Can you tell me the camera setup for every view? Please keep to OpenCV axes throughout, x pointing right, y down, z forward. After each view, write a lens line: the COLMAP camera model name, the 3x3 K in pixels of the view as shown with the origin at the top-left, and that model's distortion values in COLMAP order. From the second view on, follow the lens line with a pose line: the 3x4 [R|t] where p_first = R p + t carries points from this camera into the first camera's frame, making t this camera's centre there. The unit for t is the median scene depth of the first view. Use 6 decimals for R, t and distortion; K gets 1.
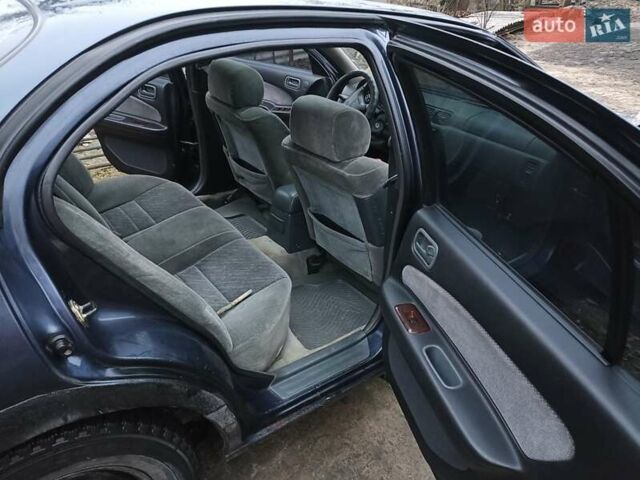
lens RADIAL K [[464.2, 0, 320.0], [0, 464.2, 240.0], [0, 0, 1]] dist [0.019873, -0.003607]
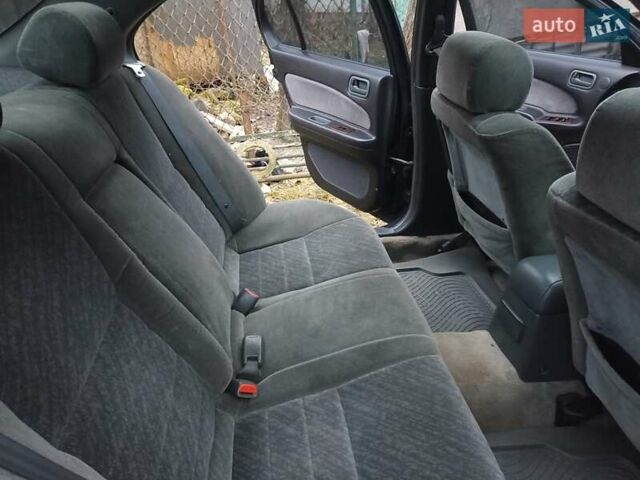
lens RADIAL K [[464.2, 0, 320.0], [0, 464.2, 240.0], [0, 0, 1]] dist [0.019873, -0.003607]
pose [[0.865389, 0.168924, -0.471770, -0.037642], [-0.175357, 0.984027, 0.030680, -0.095253], [0.469417, 0.056178, 0.881188, 0.344315]]
